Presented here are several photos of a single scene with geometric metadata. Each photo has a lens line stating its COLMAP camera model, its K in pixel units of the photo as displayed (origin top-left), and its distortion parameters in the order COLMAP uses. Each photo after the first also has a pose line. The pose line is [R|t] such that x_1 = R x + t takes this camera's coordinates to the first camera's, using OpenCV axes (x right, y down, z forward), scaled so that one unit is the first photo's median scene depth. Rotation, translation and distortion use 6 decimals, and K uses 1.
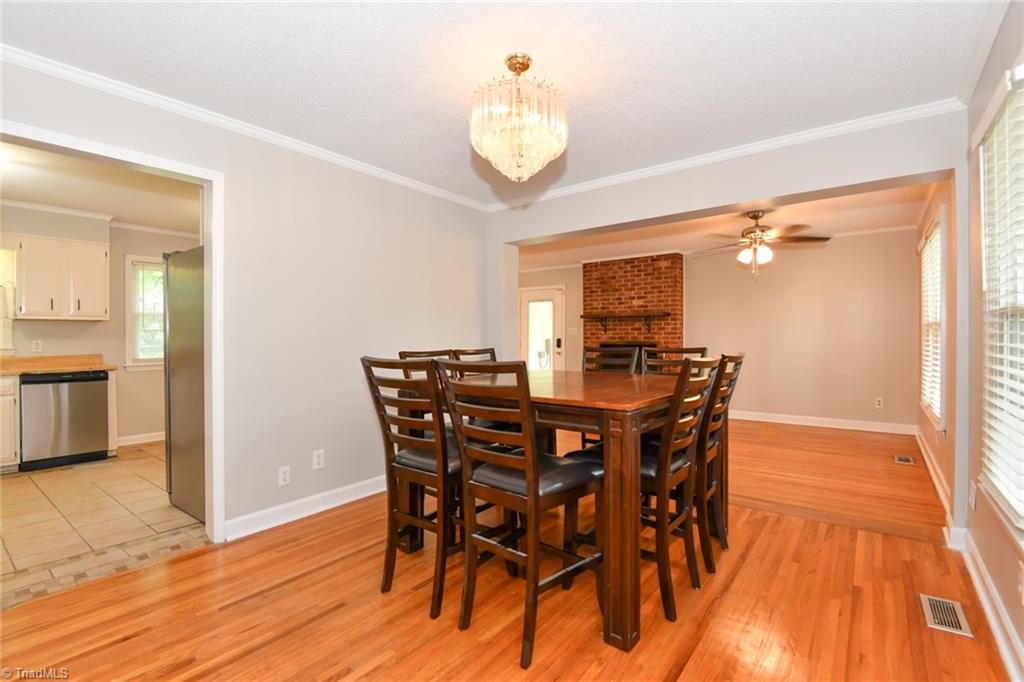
lens RADIAL K [[468.0, 0, 505.9], [0, 468.0, 341.0], [0, 0, 1]] dist [0.025169, -0.030841]
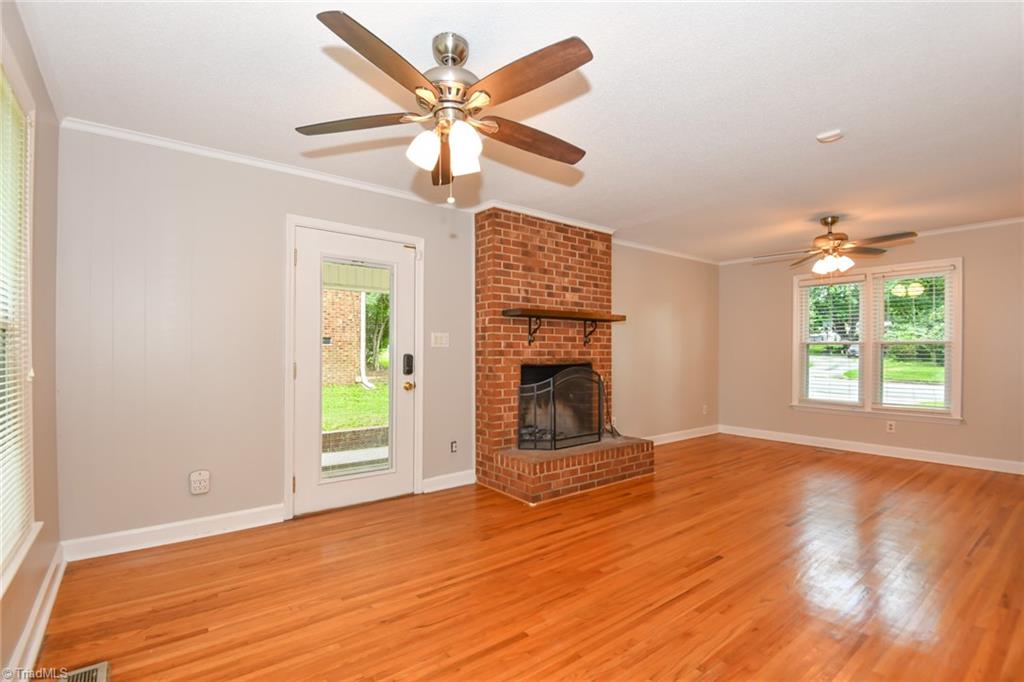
lens RADIAL K [[473.5, 0, 507.6], [0, 473.5, 351.1], [0, 0, 1]] dist [0.025884, -0.023560]
pose [[0.246331, 0.006144, 0.969166, -0.356842], [0.004692, 0.999961, -0.007532, -0.005120], [-0.969174, 0.006402, 0.246292, 0.925622]]
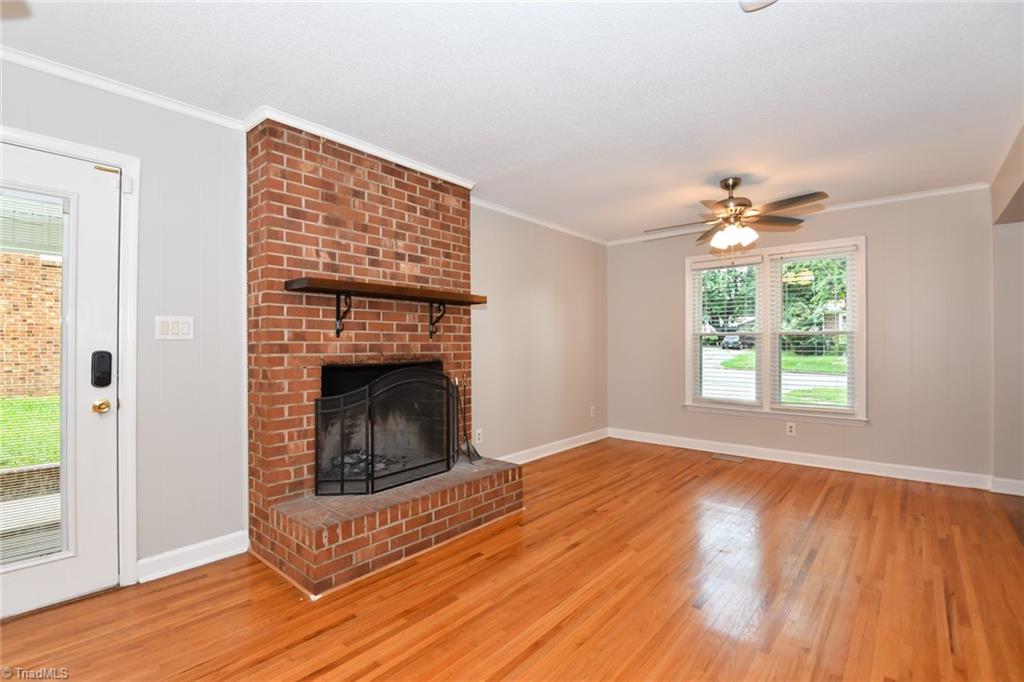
lens RADIAL K [[468.0, 0, 505.9], [0, 468.0, 341.0], [0, 0, 1]] dist [0.025169, -0.030841]
pose [[0.054557, 0.011502, 0.998444, -0.160262], [0.011023, 0.999866, -0.012120, -0.006482], [-0.998450, 0.011667, 0.054423, 0.883398]]
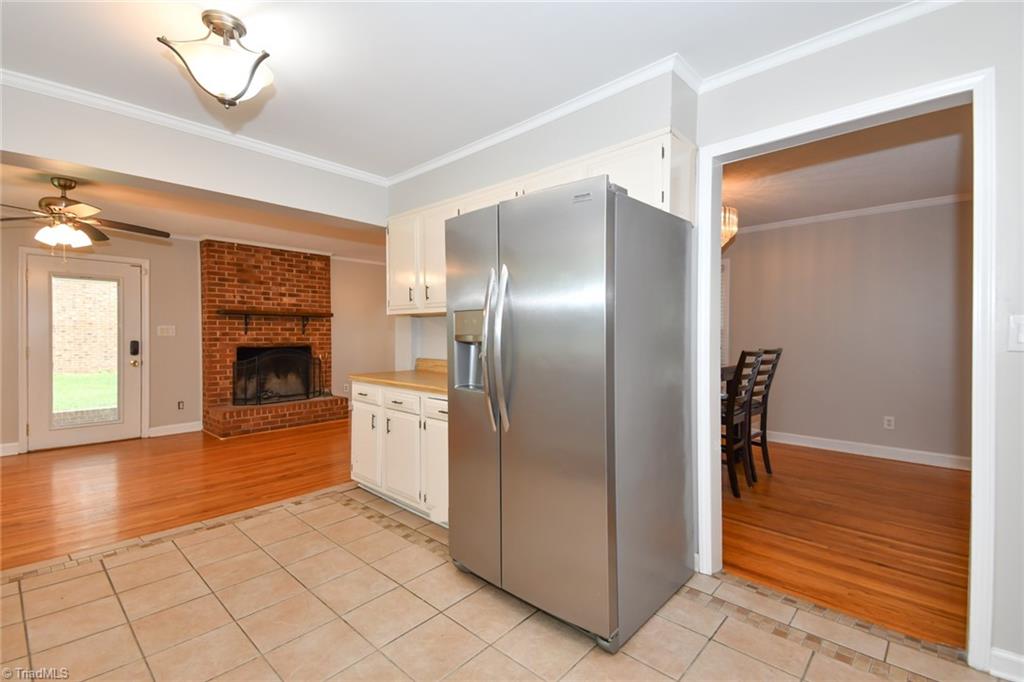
lens RADIAL K [[455.9, 0, 511.6], [0, 455.9, 338.7], [0, 0, 1]] dist [0.101727, -0.053410]
pose [[0.085685, -0.003564, 0.996316, -0.580350], [0.008776, 0.999958, 0.002822, -0.006342], [-0.996284, 0.008502, 0.085713, 0.492943]]
